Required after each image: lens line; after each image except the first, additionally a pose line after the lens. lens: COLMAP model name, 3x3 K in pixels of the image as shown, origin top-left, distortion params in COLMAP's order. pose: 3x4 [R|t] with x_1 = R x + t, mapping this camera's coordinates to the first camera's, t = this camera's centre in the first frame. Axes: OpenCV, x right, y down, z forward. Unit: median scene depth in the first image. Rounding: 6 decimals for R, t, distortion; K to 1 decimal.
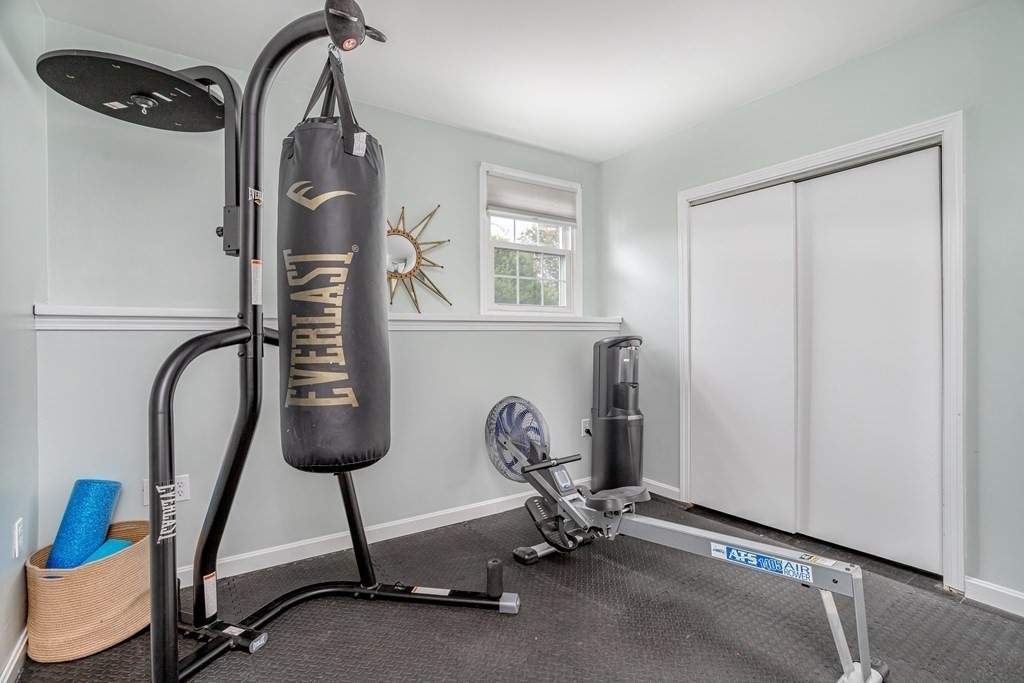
lens RADIAL K [[498.9, 0, 506.9], [0, 498.9, 338.8], [0, 0, 1]] dist [-0.050049, 0.029973]
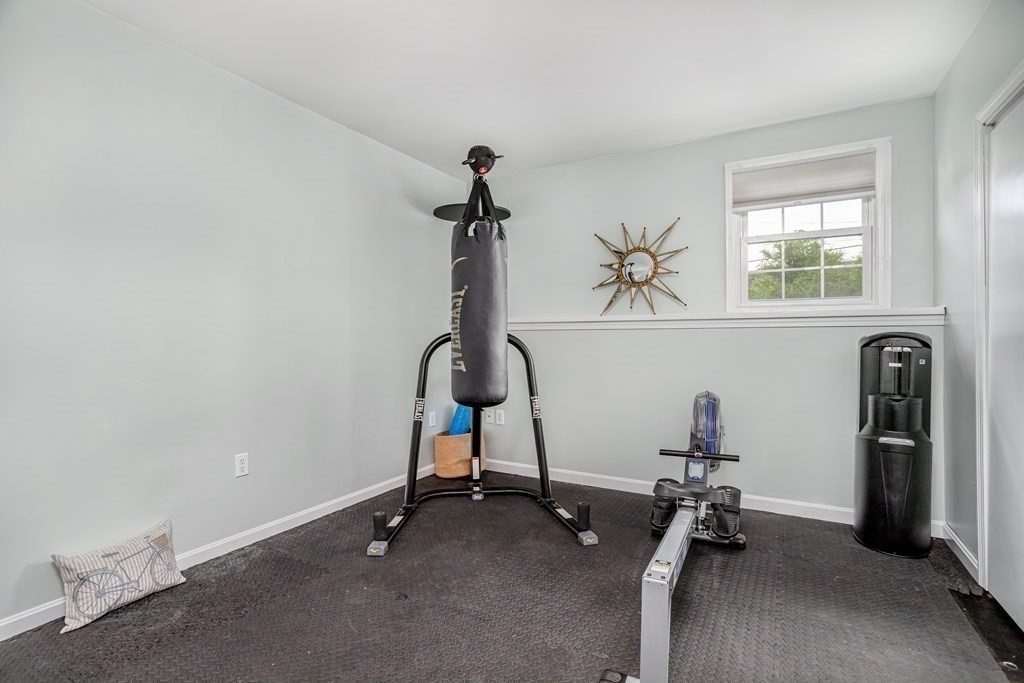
lens RADIAL K [[498.9, 0, 506.9], [0, 498.9, 338.8], [0, 0, 1]] dist [-0.050049, 0.029973]
pose [[0.427472, 0.009112, -0.903983, 0.750823], [-0.003081, 0.999958, 0.008623, -0.001968], [0.904023, -0.000901, 0.427482, 0.170886]]
